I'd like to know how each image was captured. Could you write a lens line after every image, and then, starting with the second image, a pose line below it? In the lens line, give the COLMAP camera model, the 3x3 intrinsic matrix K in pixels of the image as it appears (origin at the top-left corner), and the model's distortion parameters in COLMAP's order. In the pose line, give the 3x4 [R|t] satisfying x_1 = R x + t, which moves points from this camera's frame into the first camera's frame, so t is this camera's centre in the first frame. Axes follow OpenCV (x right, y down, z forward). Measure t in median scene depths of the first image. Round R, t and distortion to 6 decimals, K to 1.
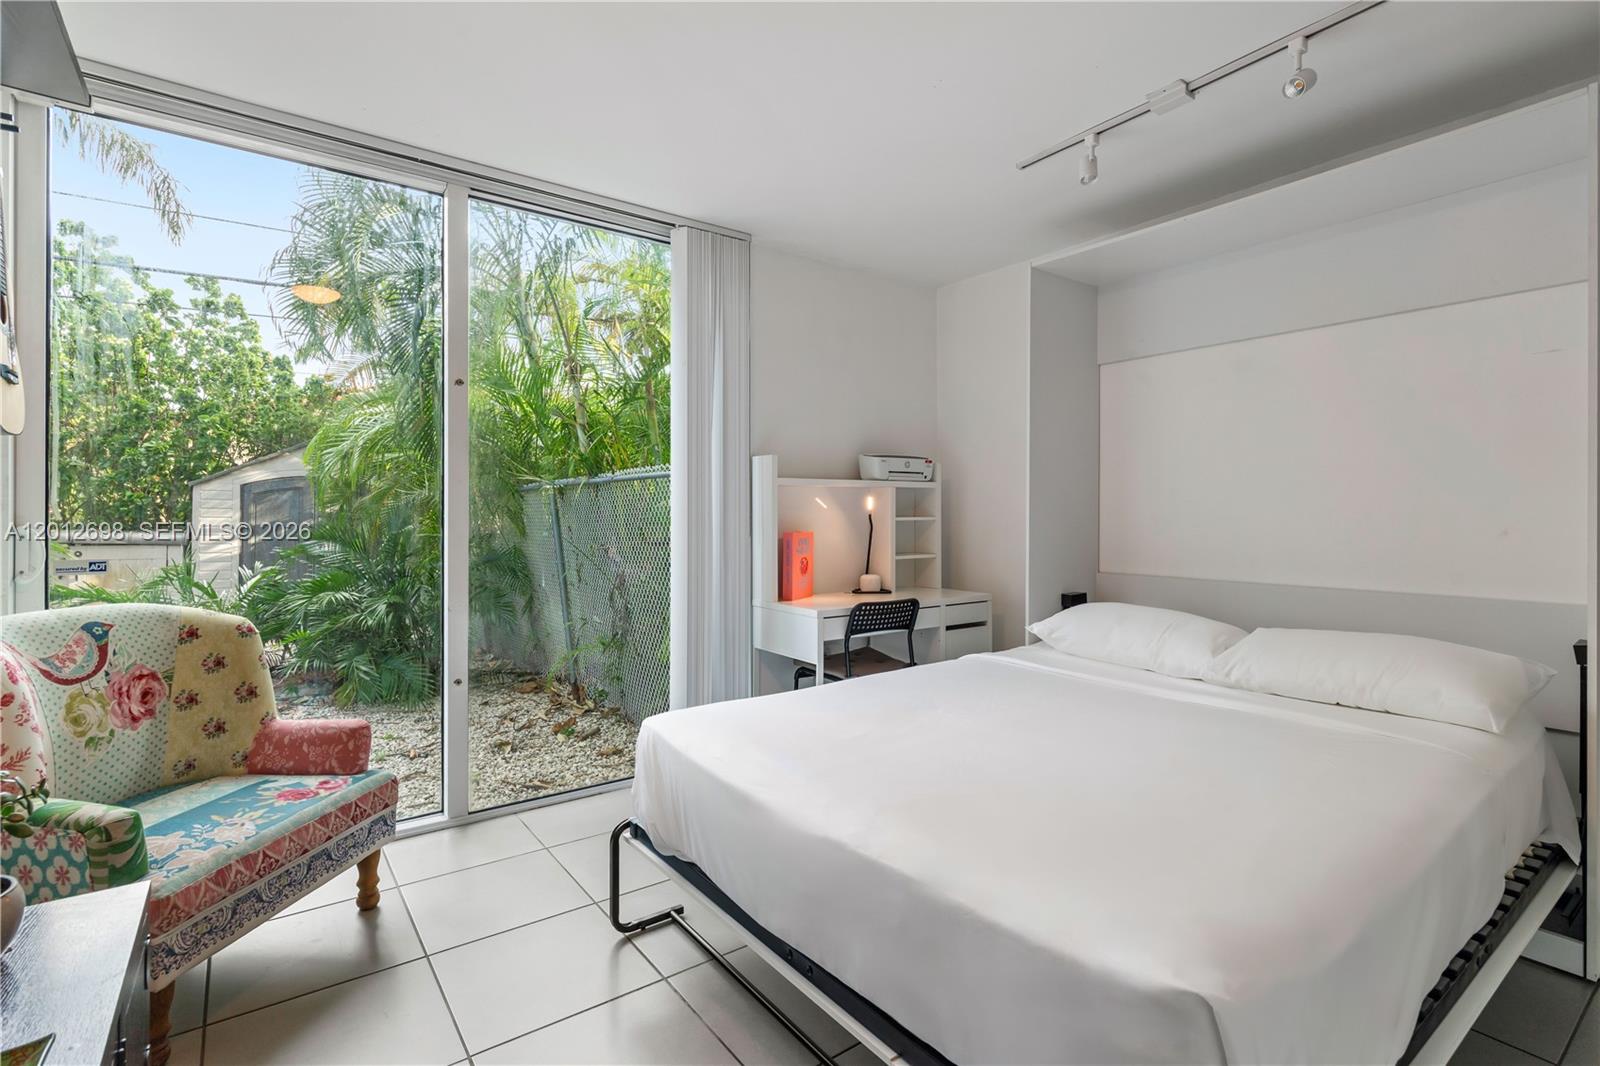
lens RADIAL K [[756.2, 0, 800.0], [0, 756.2, 533.0], [0, 0, 1]] dist [0.000648, 0.000242]
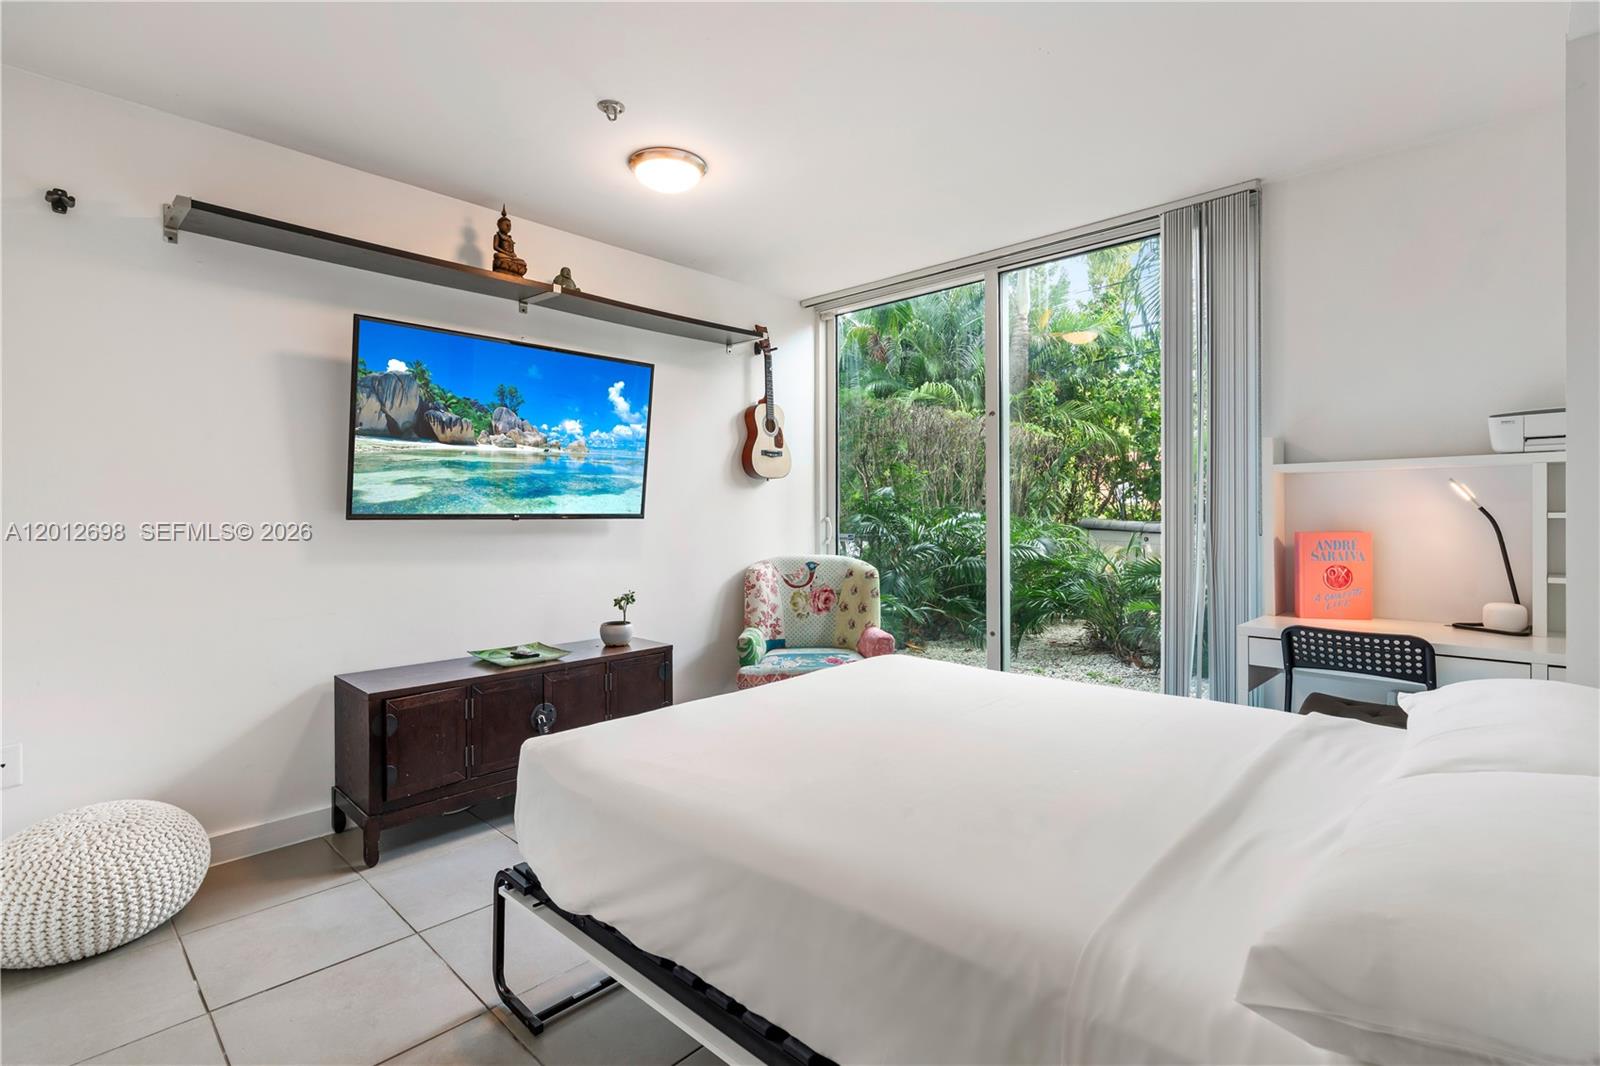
lens RADIAL K [[742.1, 0, 800.0], [0, 742.1, 513.9], [0, 0, 1]] dist [-0.000633, -0.000143]
pose [[0.174055, 0.000173, -0.984736, 1.104570], [-0.019497, 0.999805, -0.003270, -0.011126], [0.984543, 0.019769, 0.174025, 0.574516]]
